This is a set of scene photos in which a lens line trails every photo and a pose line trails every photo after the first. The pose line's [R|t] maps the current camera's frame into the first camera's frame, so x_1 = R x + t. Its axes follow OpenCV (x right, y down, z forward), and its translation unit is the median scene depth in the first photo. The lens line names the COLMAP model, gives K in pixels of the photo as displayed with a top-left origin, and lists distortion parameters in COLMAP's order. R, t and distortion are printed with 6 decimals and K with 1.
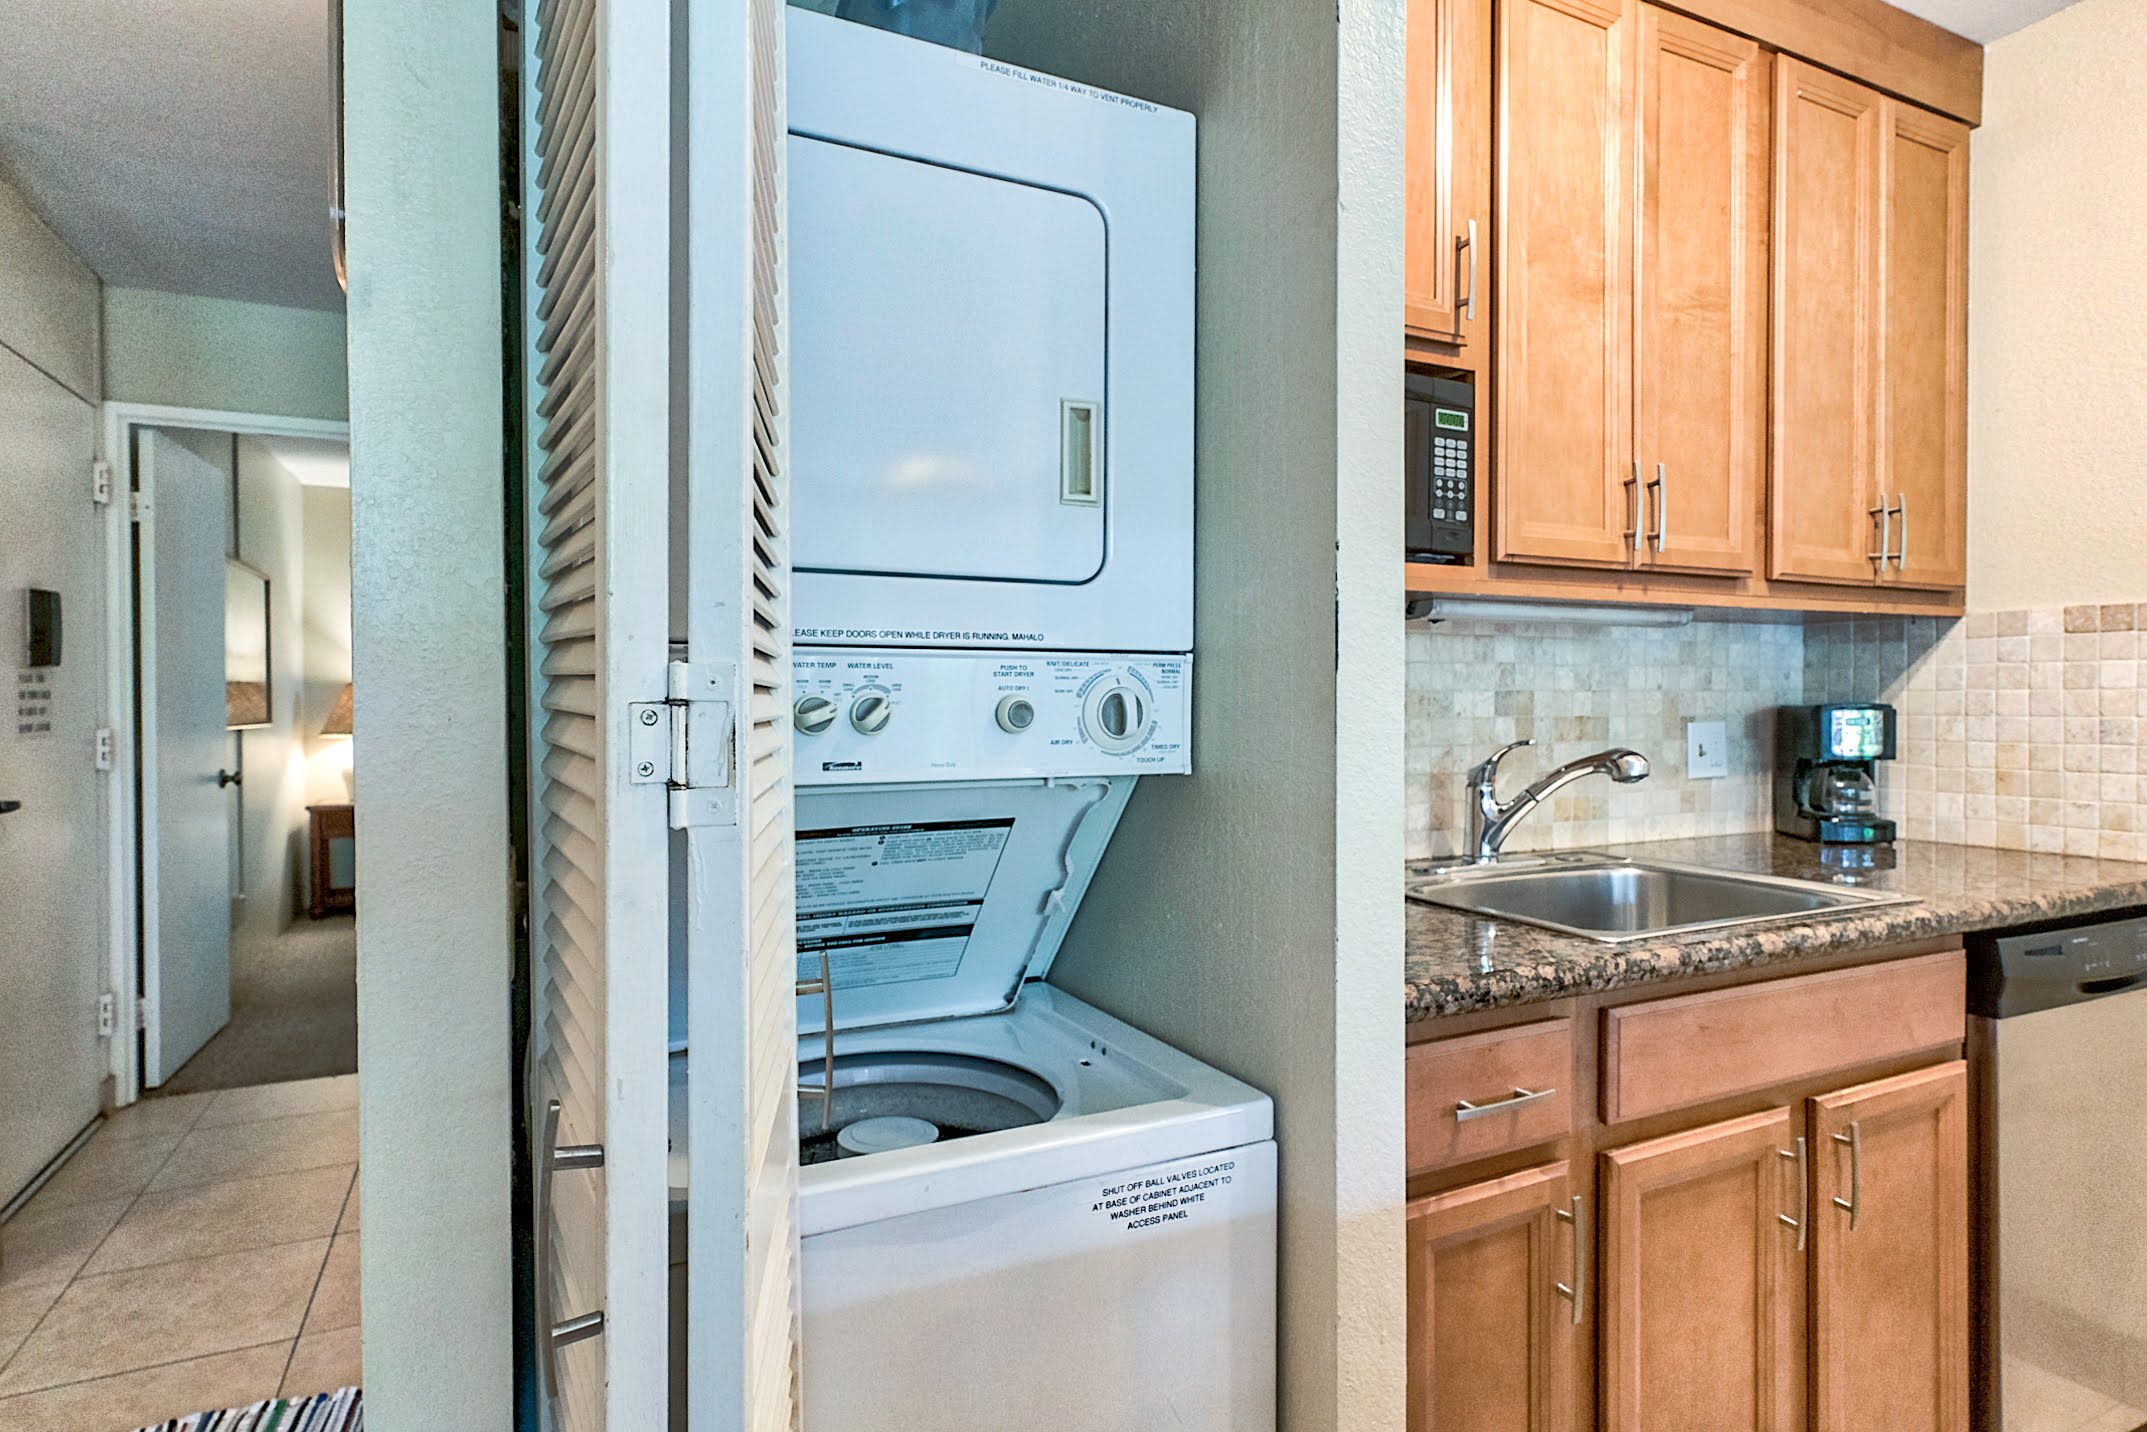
lens RADIAL K [[1128.8, 0, 1026.4], [0, 1128.8, 706.9], [0, 0, 1]] dist [0.002263, 0.000899]
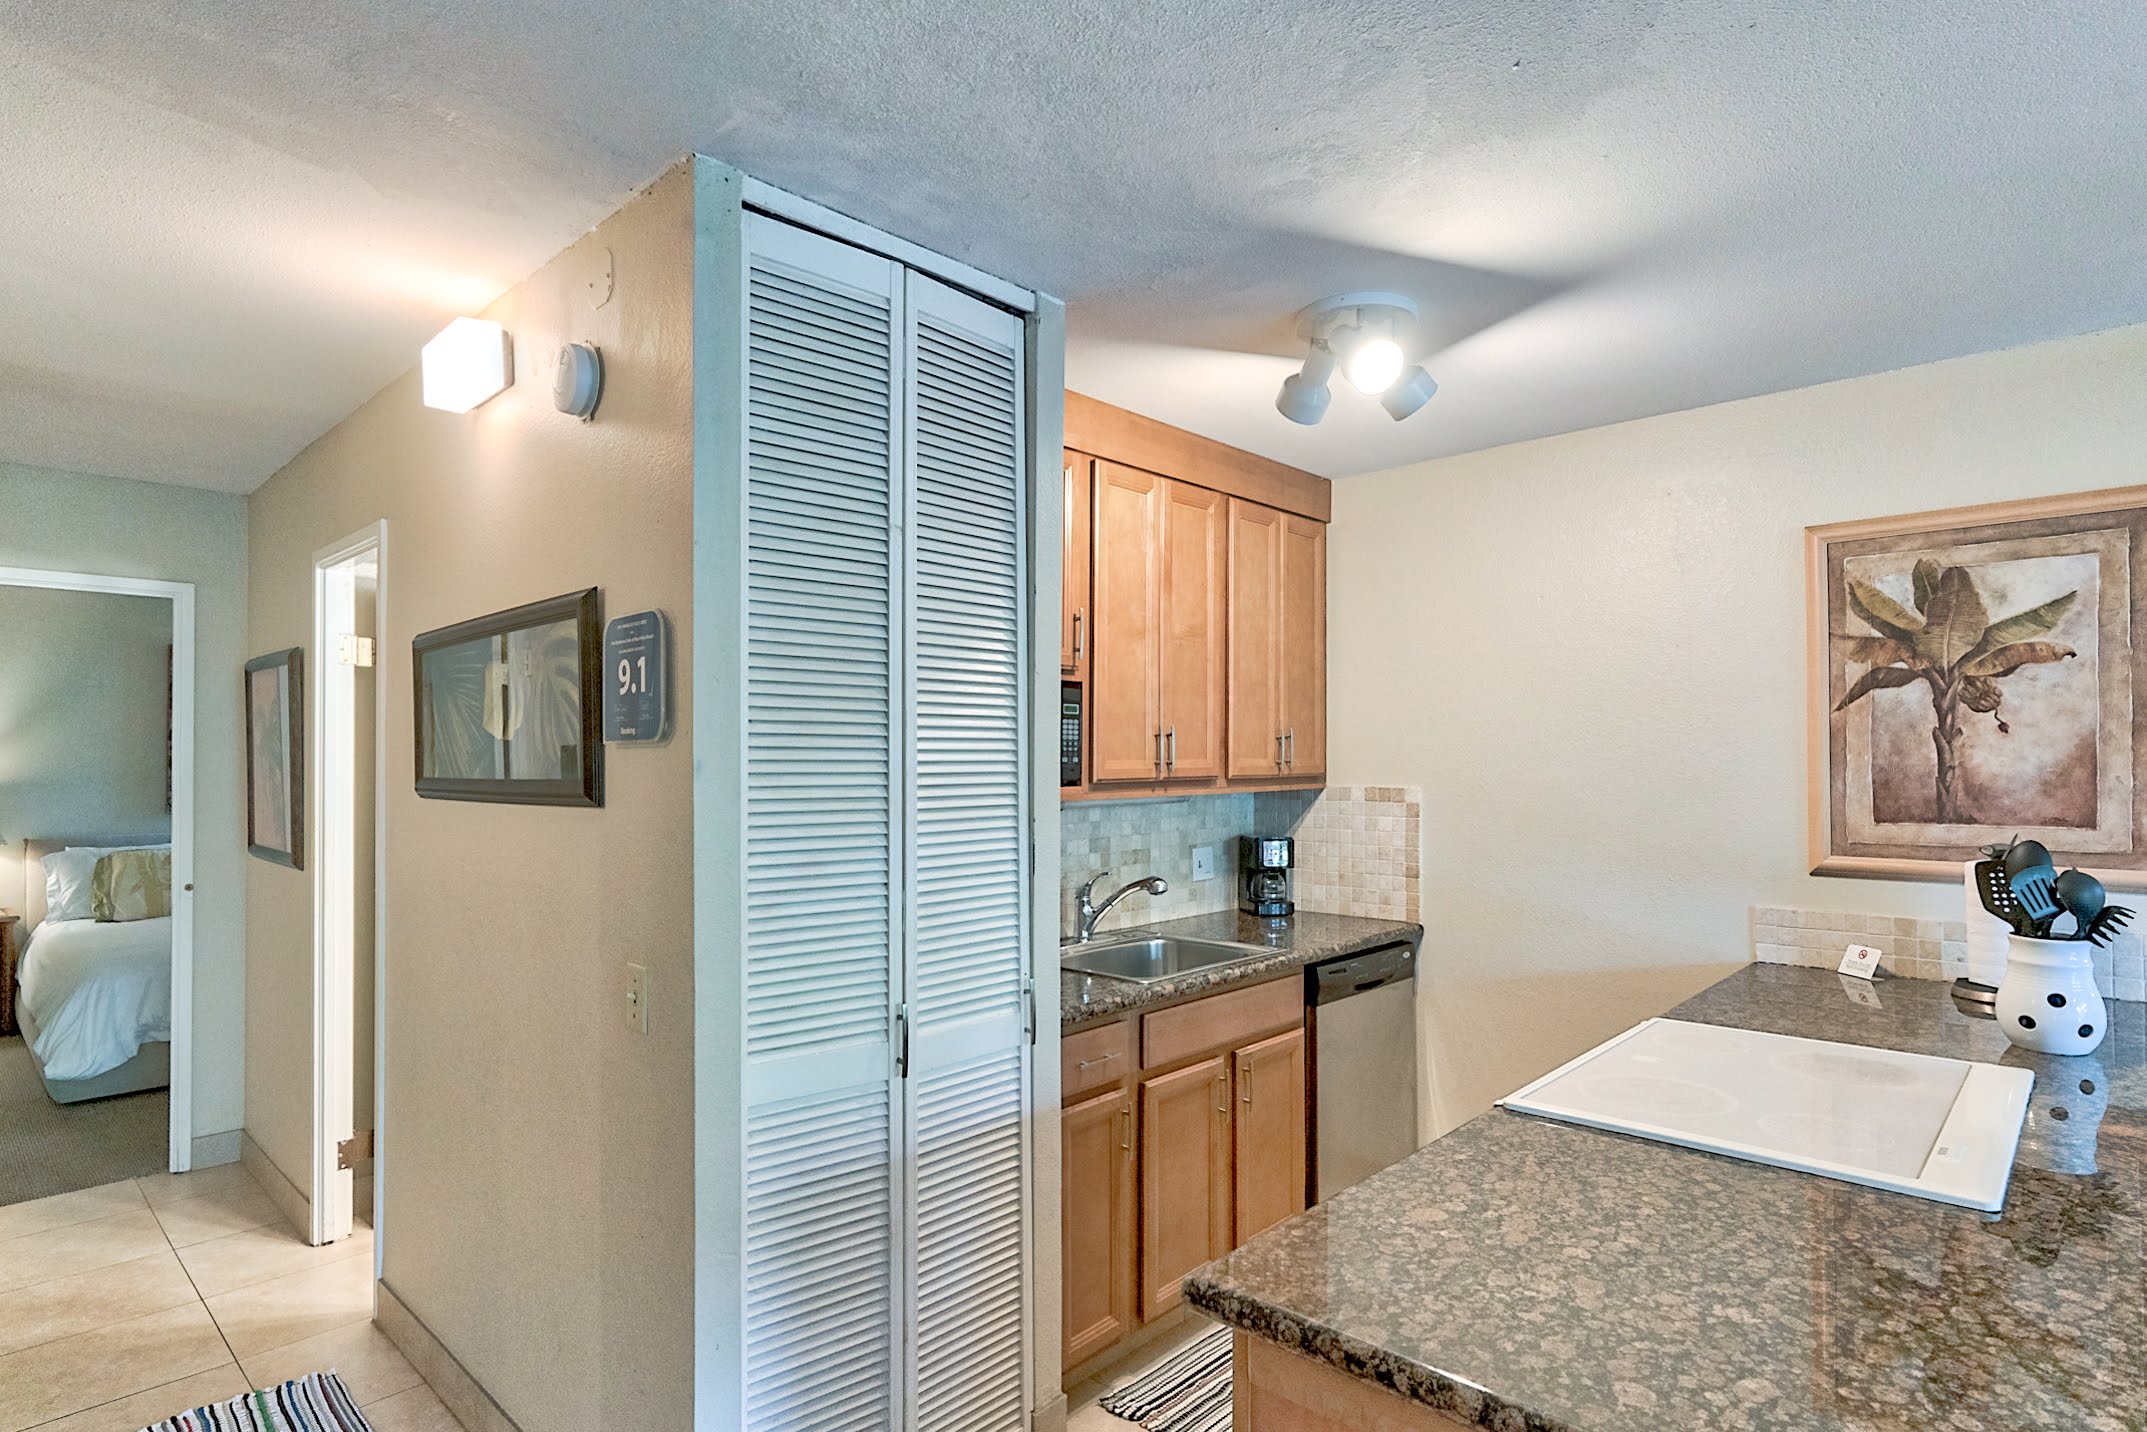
lens RADIAL K [[1117.8, 0, 1048.7], [0, 1117.8, 755.9], [0, 0, 1]] dist [0.000022, 0.001528]
pose [[0.931829, 0.002695, 0.362887, -0.278346], [0.001131, 0.999946, -0.010331, -0.132549], [-0.362895, 0.010037, 0.931776, -0.600599]]
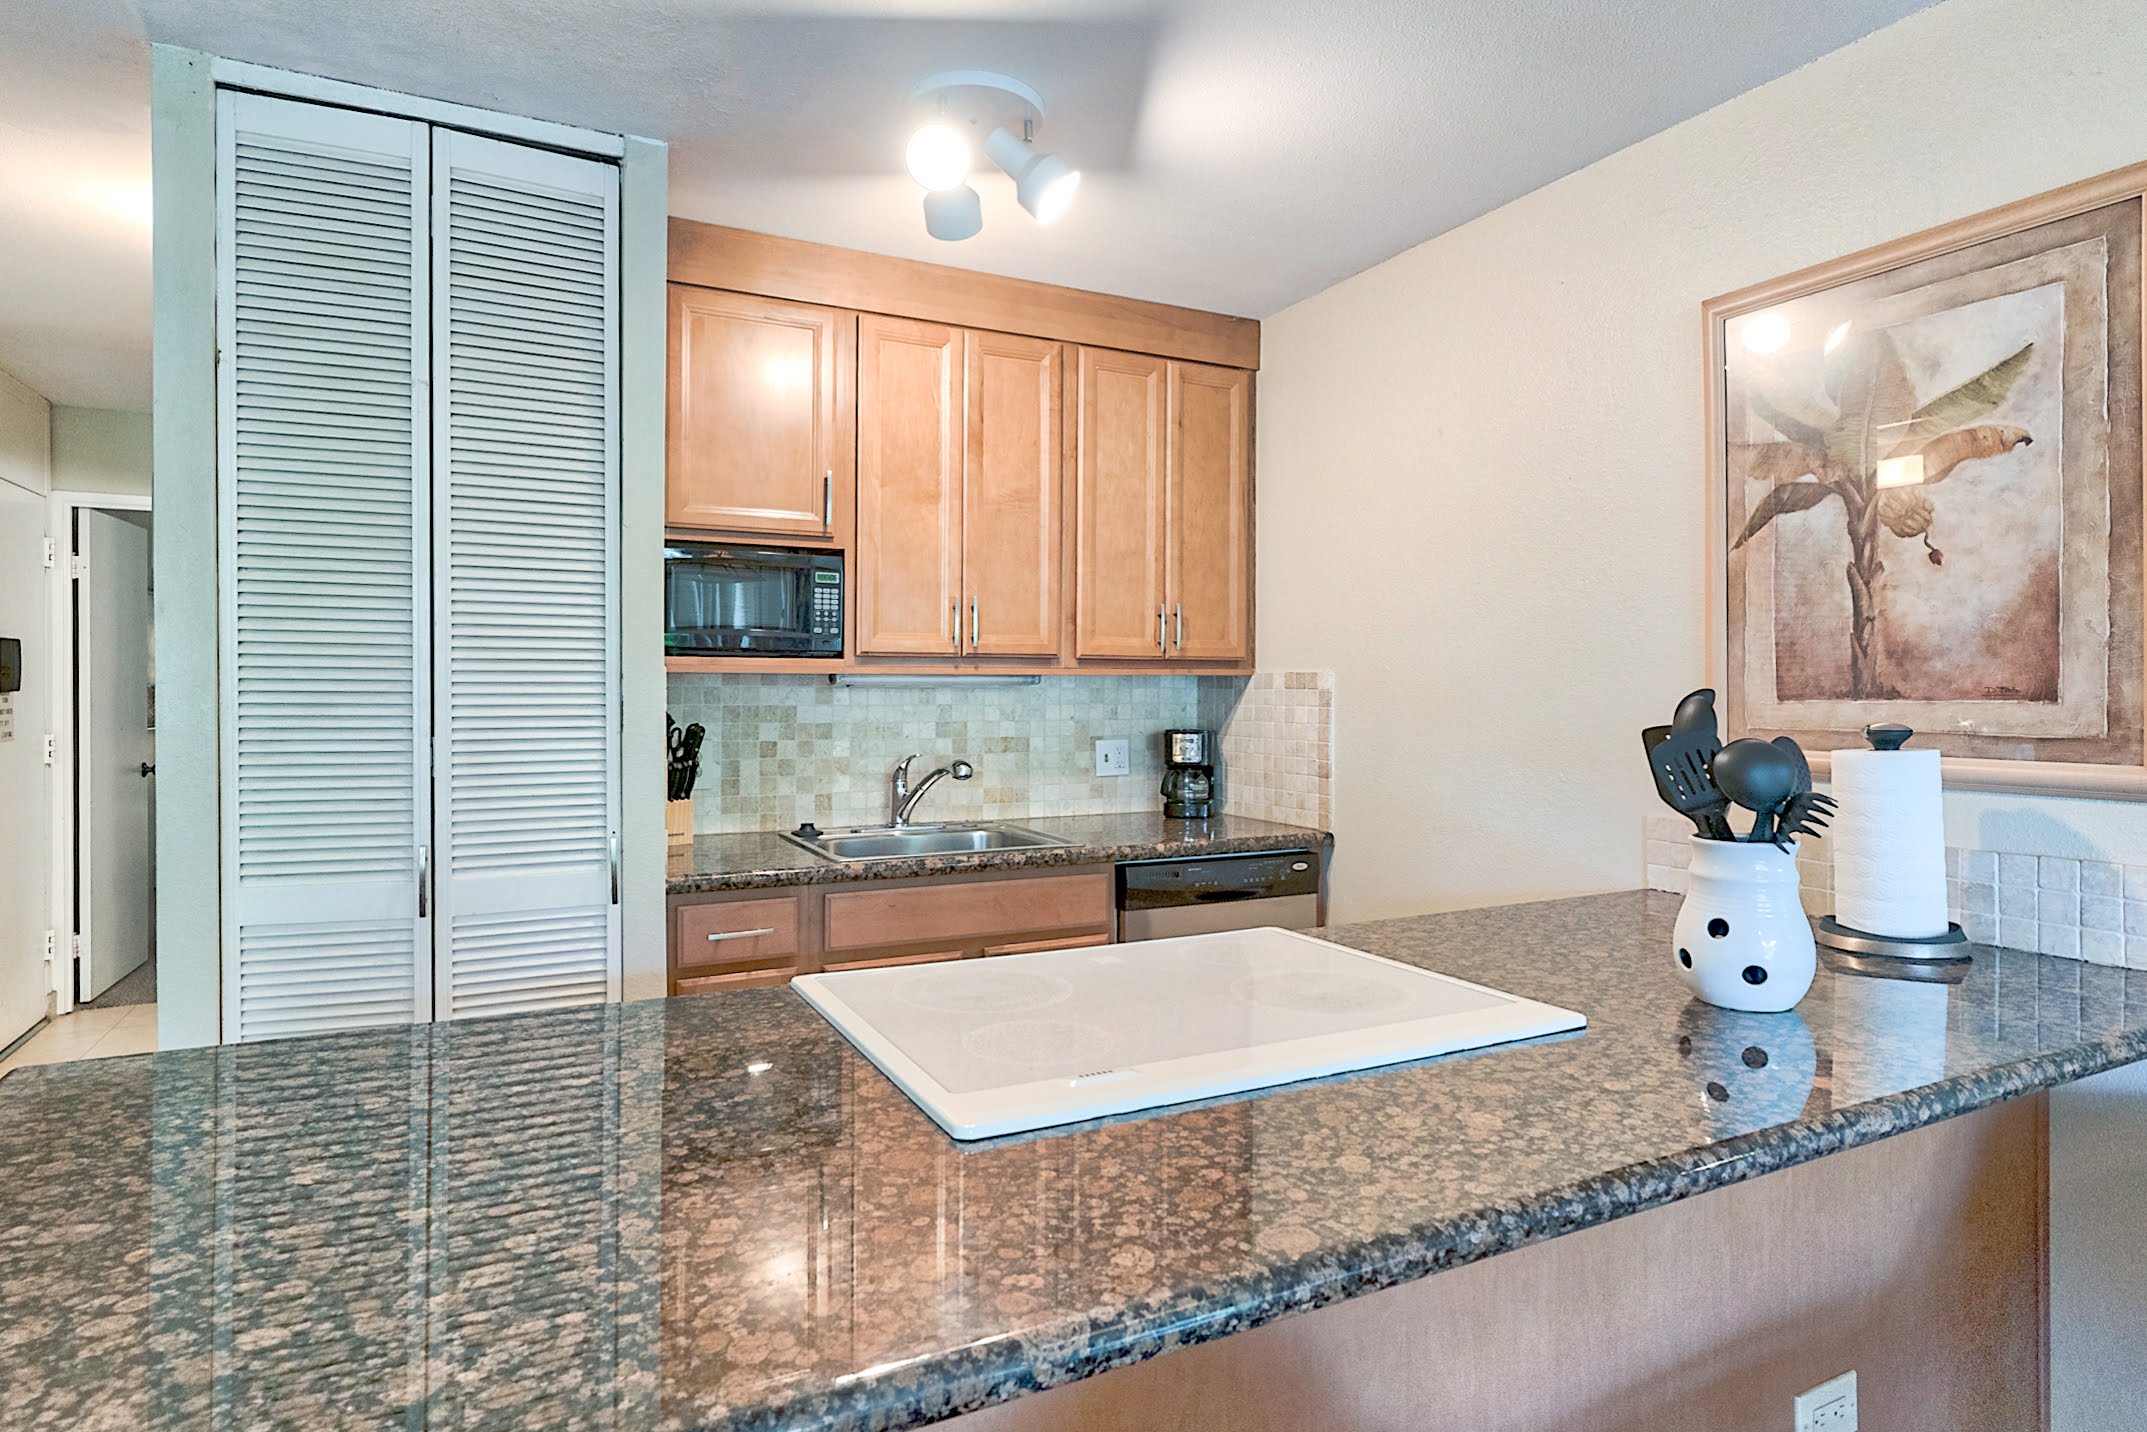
lens RADIAL K [[1134.7, 0, 1019.5], [0, 1134.7, 691.5], [0, 0, 1]] dist [0.003842, 0.000404]
pose [[0.999643, 0.006057, 0.026030, 0.536717], [-0.005973, 0.999977, -0.003293, -0.058137], [-0.026050, 0.003136, 0.999656, -0.682286]]
